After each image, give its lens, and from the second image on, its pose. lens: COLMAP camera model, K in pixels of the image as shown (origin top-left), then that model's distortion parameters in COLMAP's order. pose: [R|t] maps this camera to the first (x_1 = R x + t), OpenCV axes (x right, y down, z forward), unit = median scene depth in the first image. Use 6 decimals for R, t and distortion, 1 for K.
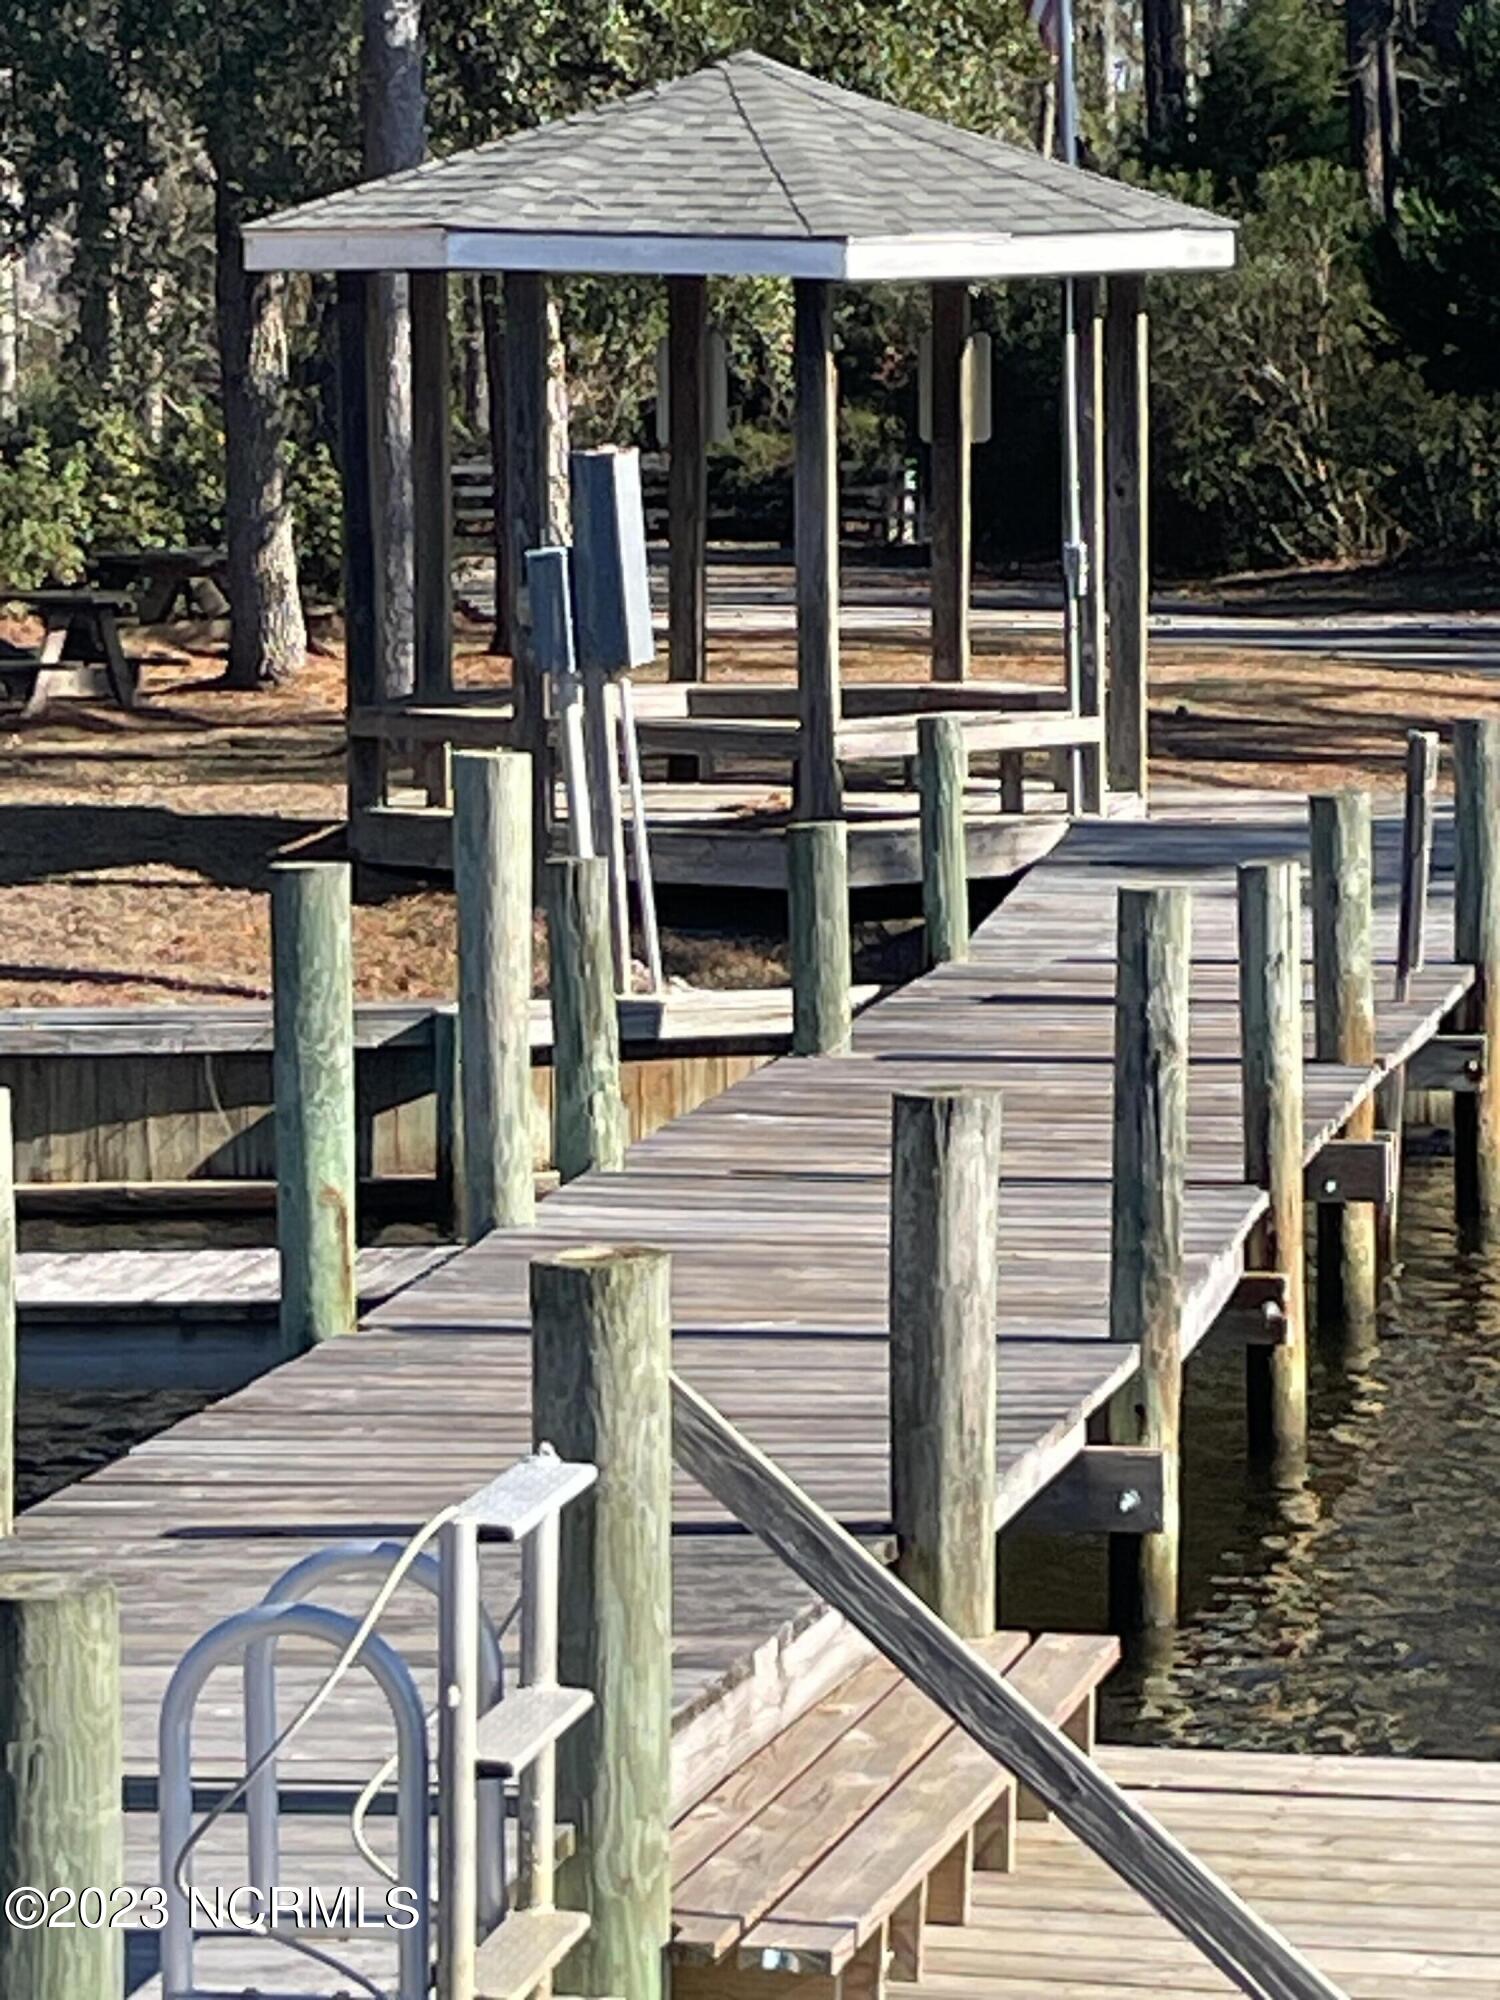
lens RADIAL K [[7708.8, 0, 795.2], [0, 7708.8, 1052.1], [0, 0, 1]] dist [0.172928, 0.000000]
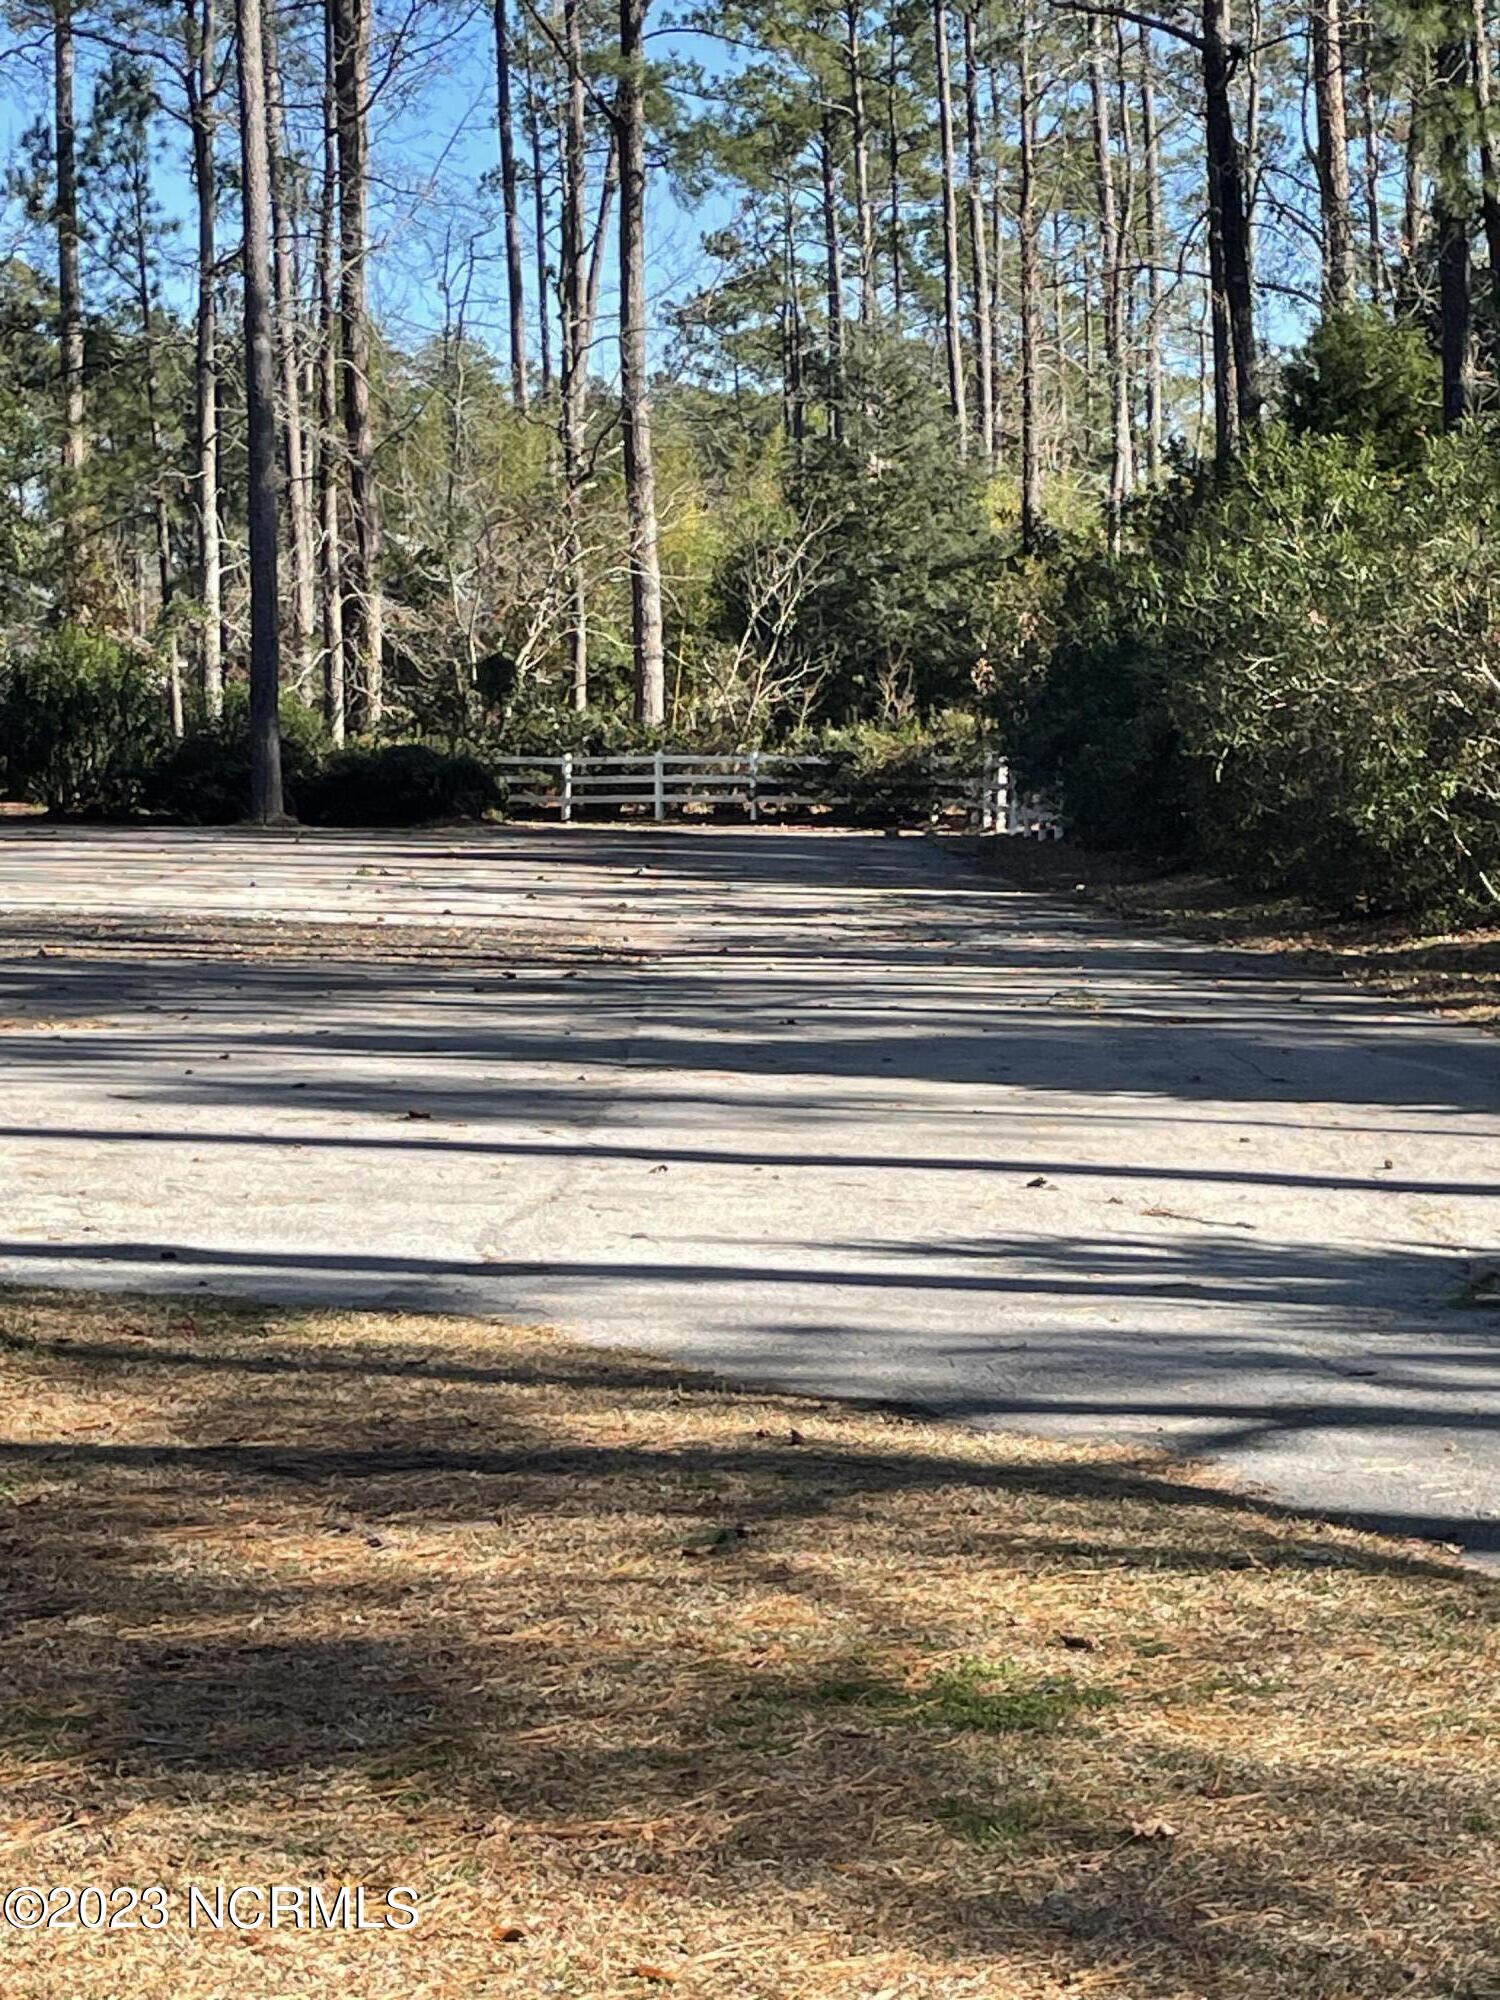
lens RADIAL K [[4421.0, 0, 752.4], [0, 4421.0, 997.4], [0, 0, 1]] dist [0.187877, 0.000000]
pose [[0.999199, 0.003161, -0.039882, 0.004356], [-0.003818, 0.999858, -0.016405, -0.031492], [0.039824, 0.016544, 0.999070, 0.361609]]
